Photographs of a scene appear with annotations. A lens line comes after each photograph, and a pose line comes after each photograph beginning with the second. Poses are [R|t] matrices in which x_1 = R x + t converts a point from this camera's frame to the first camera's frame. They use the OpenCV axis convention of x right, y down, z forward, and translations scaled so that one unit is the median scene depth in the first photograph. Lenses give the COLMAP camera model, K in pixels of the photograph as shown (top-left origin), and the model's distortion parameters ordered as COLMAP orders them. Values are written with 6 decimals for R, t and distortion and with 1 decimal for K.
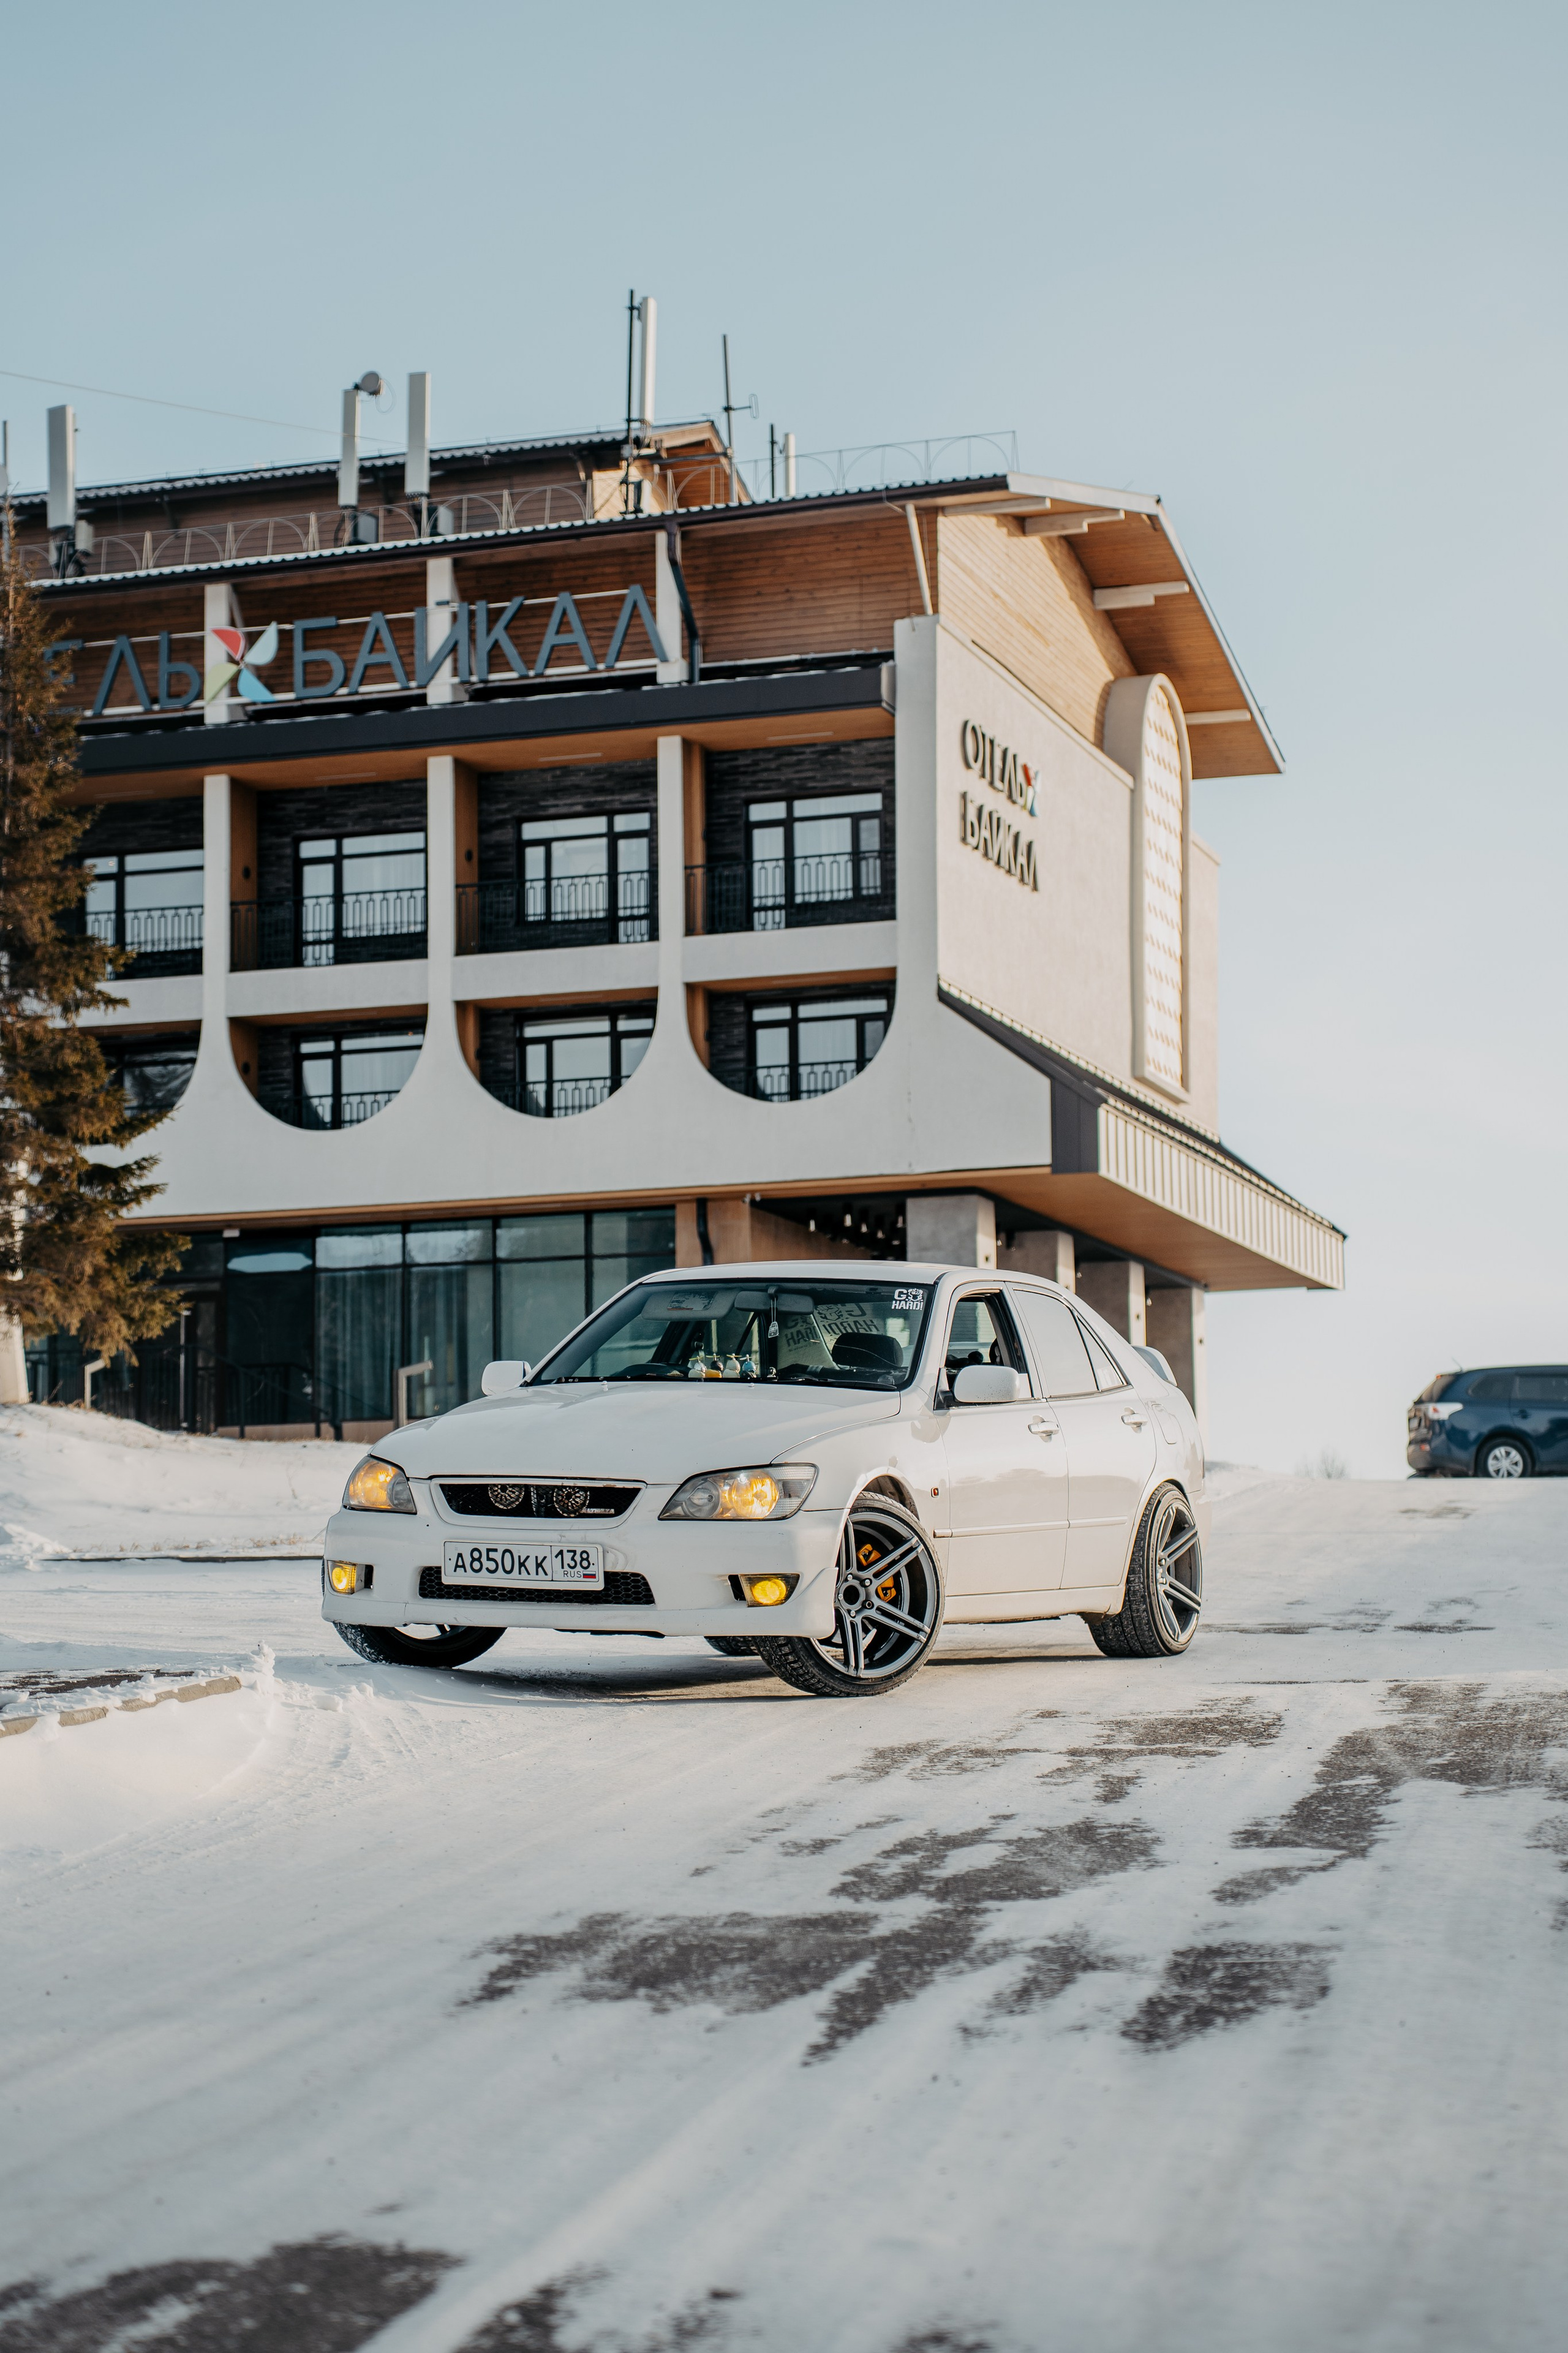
lens RADIAL K [[4454.7, 0, 782.2], [0, 4454.7, 1174.3], [0, 0, 1]] dist [0.197888, 0.000000]
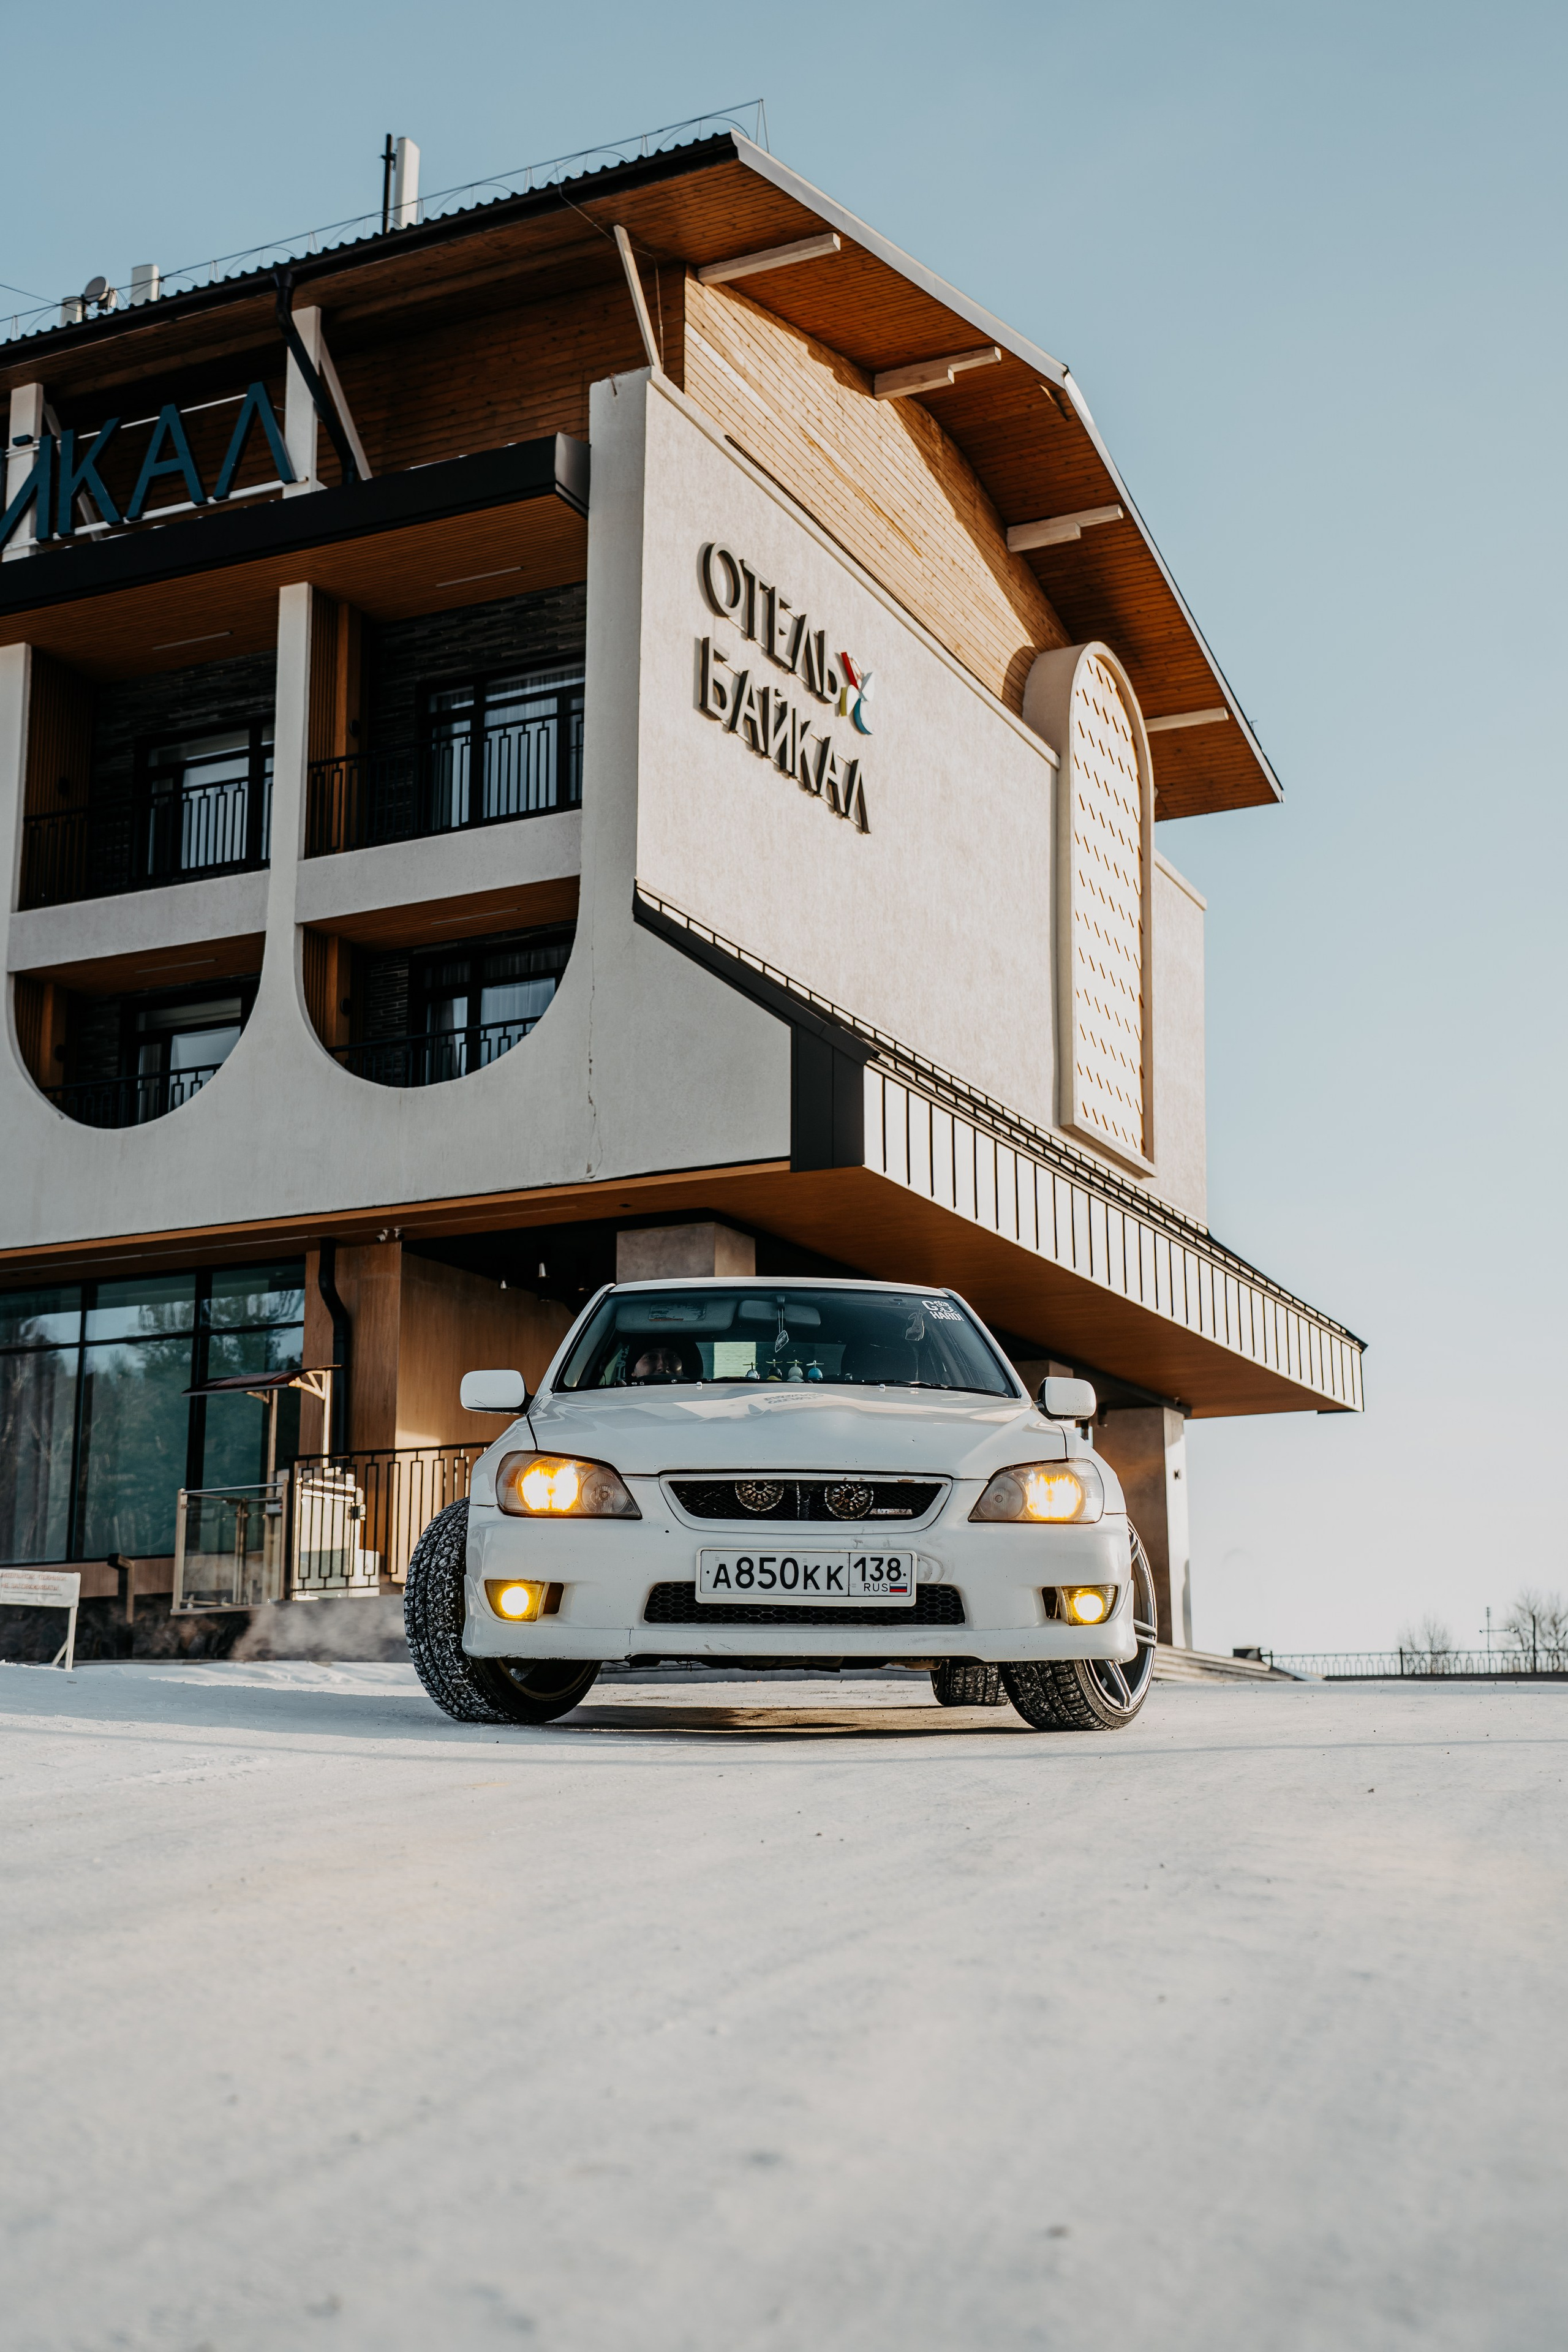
lens RADIAL K [[2617.5, 0, 777.1], [0, 2617.5, 1185.8], [0, 0, 1]] dist [0.169077, 0.000000]
pose [[0.988643, -0.020762, -0.148841, 0.108030], [0.005744, 0.994907, -0.100632, 0.037800], [0.150172, 0.098634, 0.983727, 0.599716]]
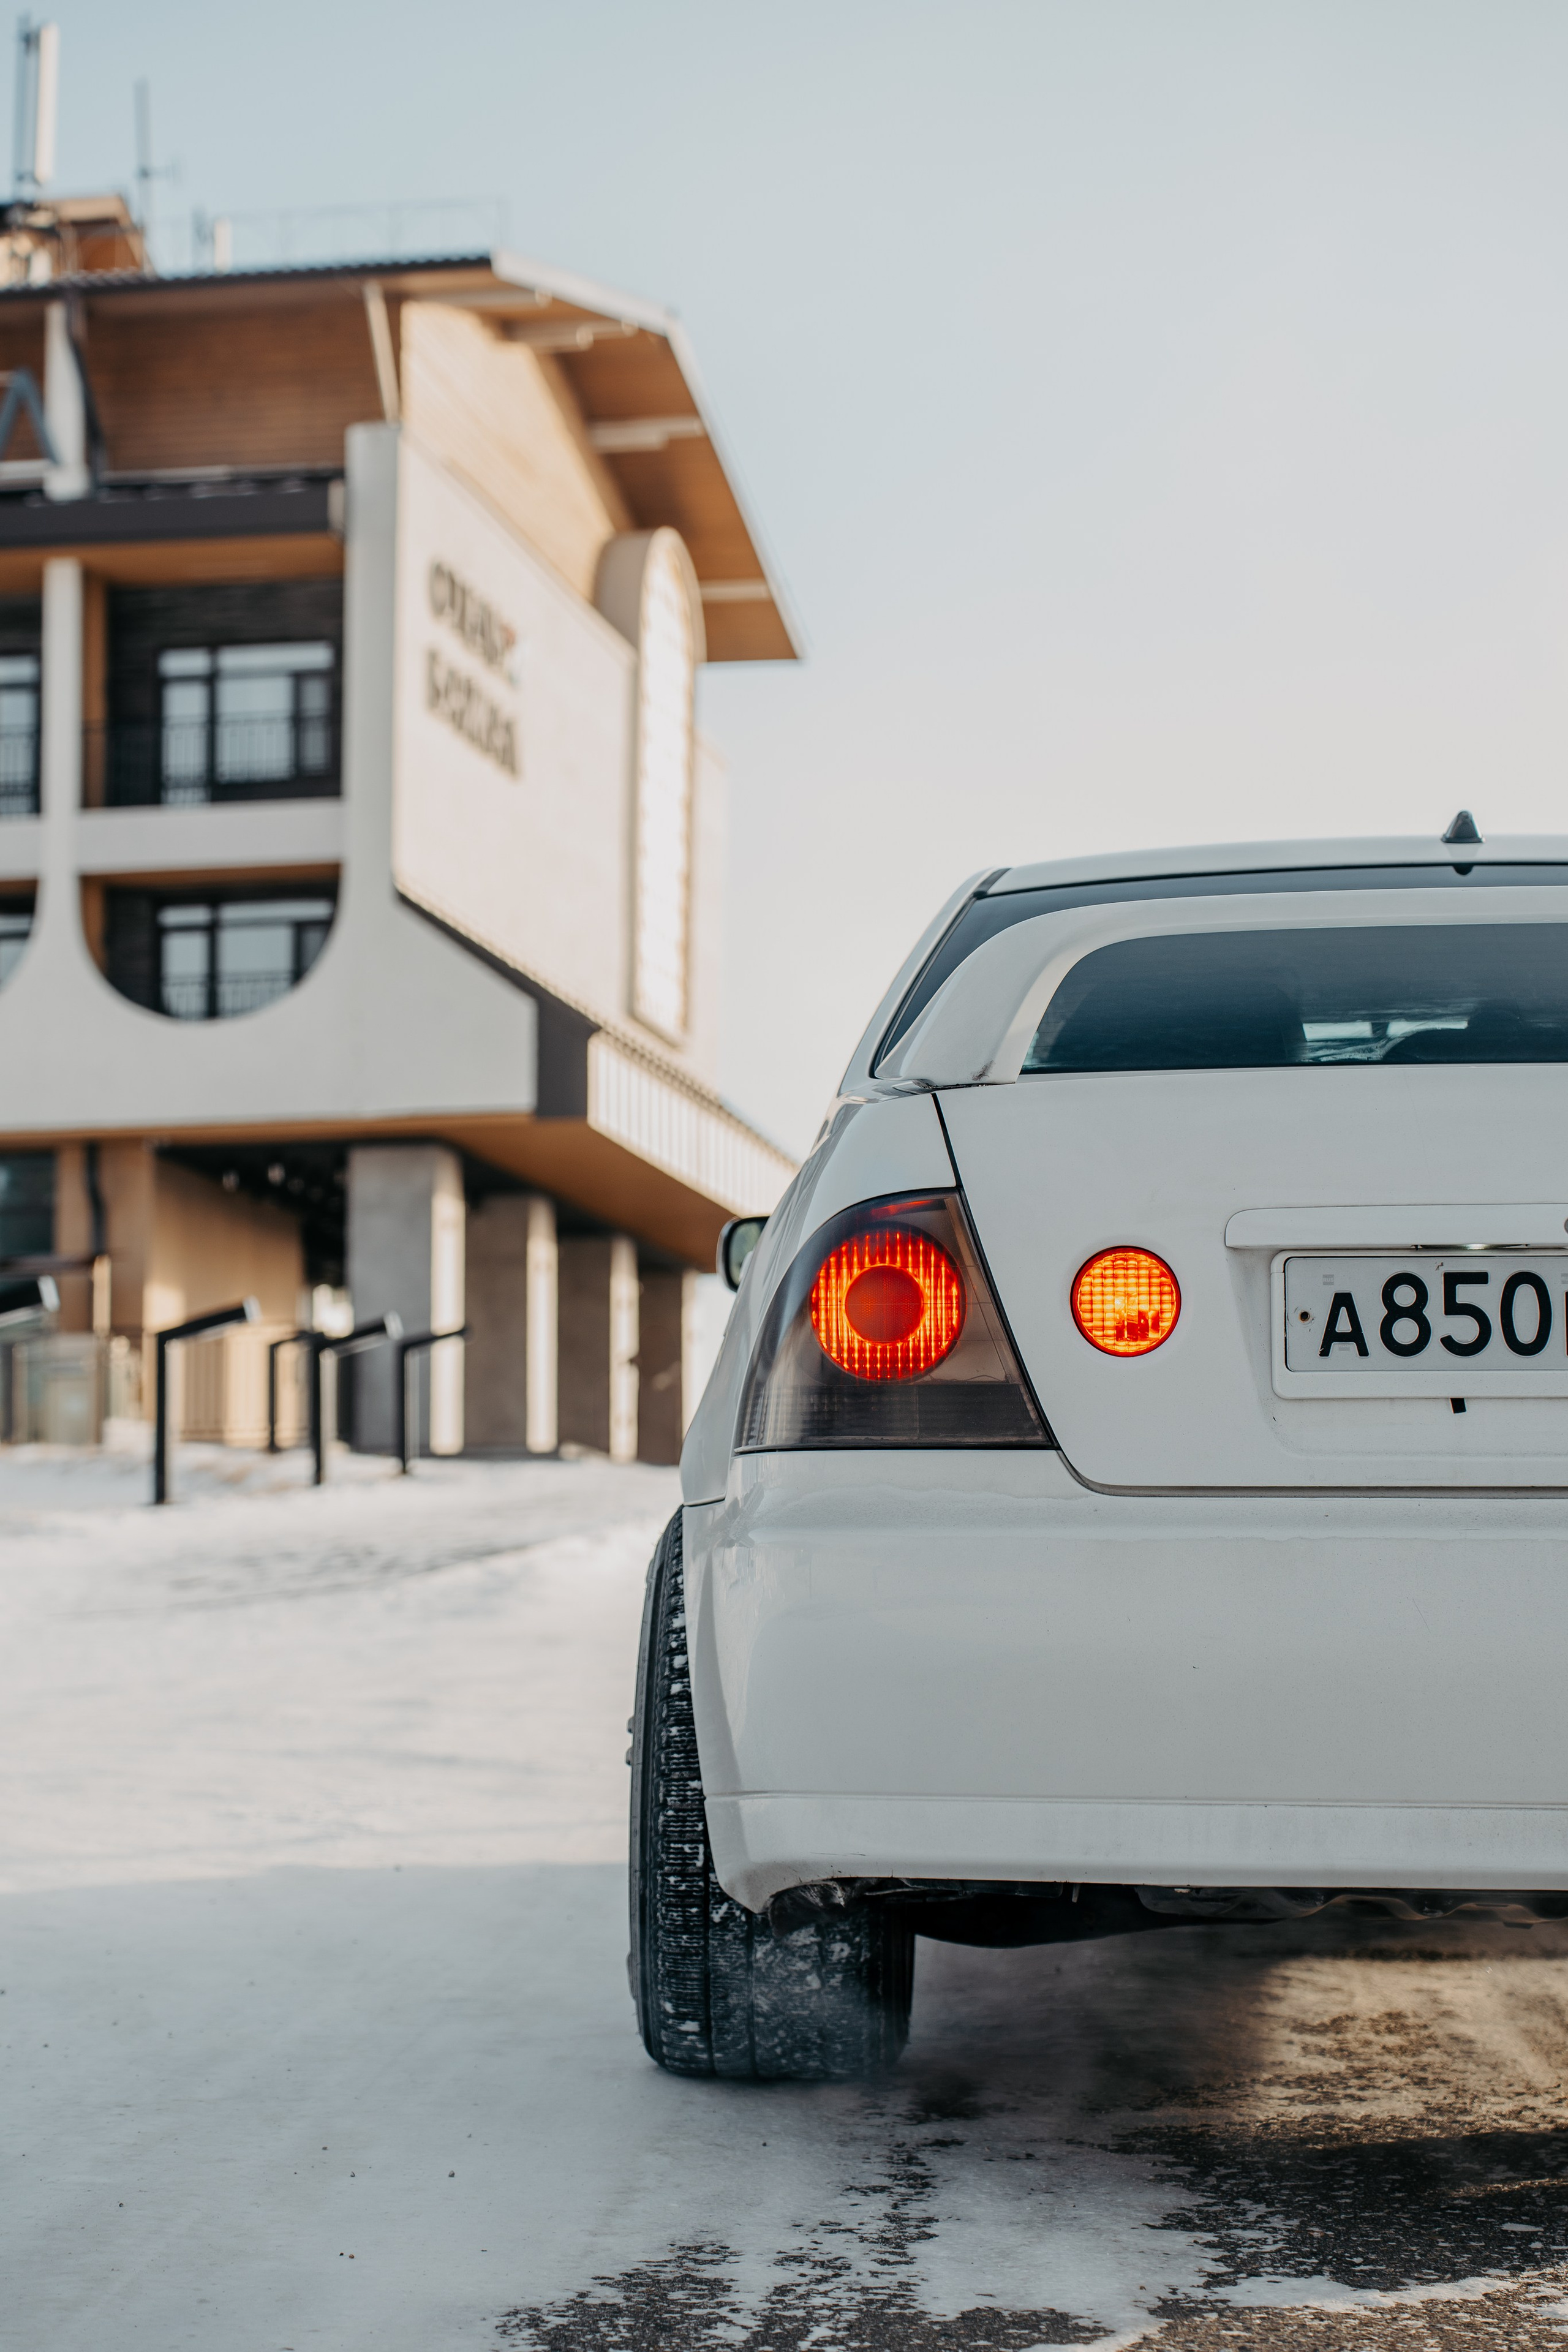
lens RADIAL K [[4842.8, 0, 795.6], [0, 4842.8, 1166.5], [0, 0, 1]] dist [0.201257, 0.000000]
pose [[0.991926, 0.024041, 0.124521, -0.001273], [-0.023631, 0.999709, -0.004769, 0.010754], [-0.124600, 0.001788, 0.992206, 0.116670]]
